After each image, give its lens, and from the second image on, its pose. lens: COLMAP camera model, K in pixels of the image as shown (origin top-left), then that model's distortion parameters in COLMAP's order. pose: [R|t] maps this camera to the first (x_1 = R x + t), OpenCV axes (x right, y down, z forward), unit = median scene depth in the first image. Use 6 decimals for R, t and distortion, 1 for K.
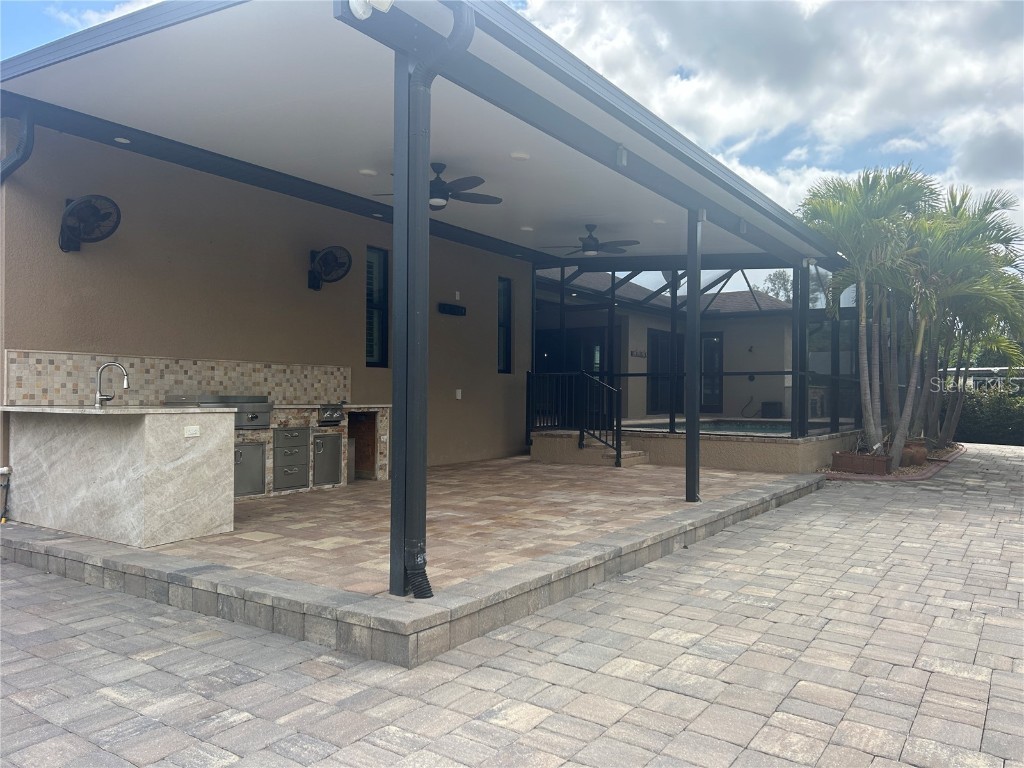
lens RADIAL K [[771.6, 0, 507.4], [0, 771.6, 384.2], [0, 0, 1]] dist [0.020899, -0.005870]
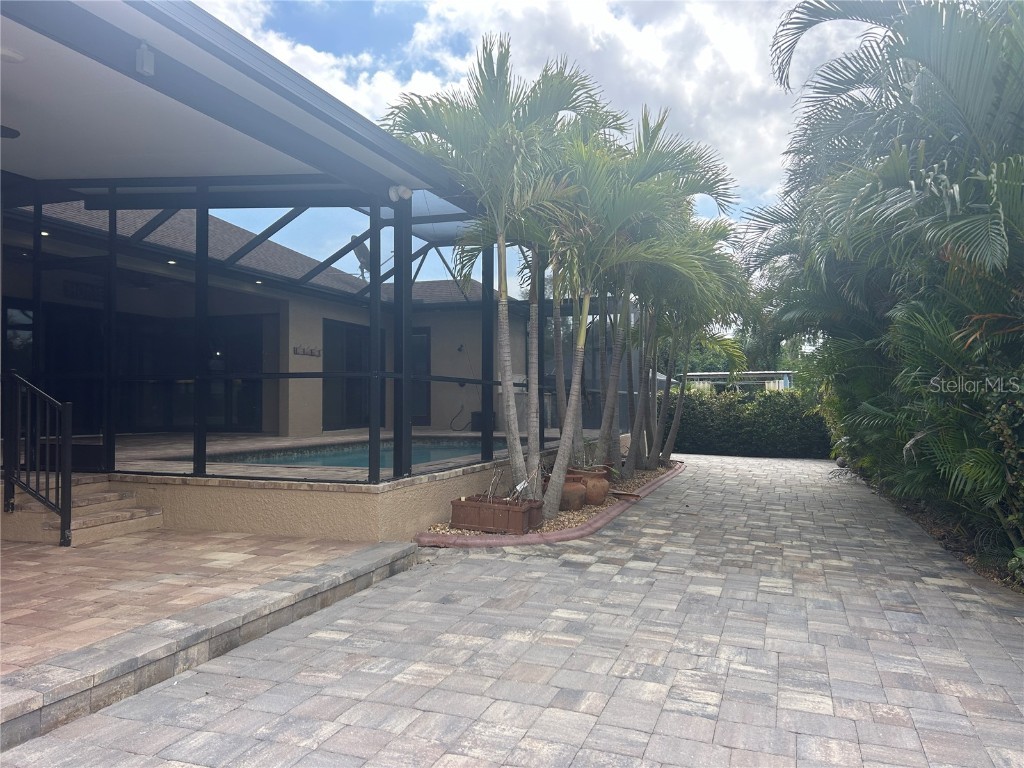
lens RADIAL K [[771.6, 0, 512.8], [0, 771.6, 383.8], [0, 0, 1]] dist [0.020899, -0.005870]
pose [[0.966622, -0.001640, 0.256202, 0.277691], [0.003351, 0.999975, -0.006240, -0.003284], [-0.256186, 0.006890, 0.966603, 0.336202]]
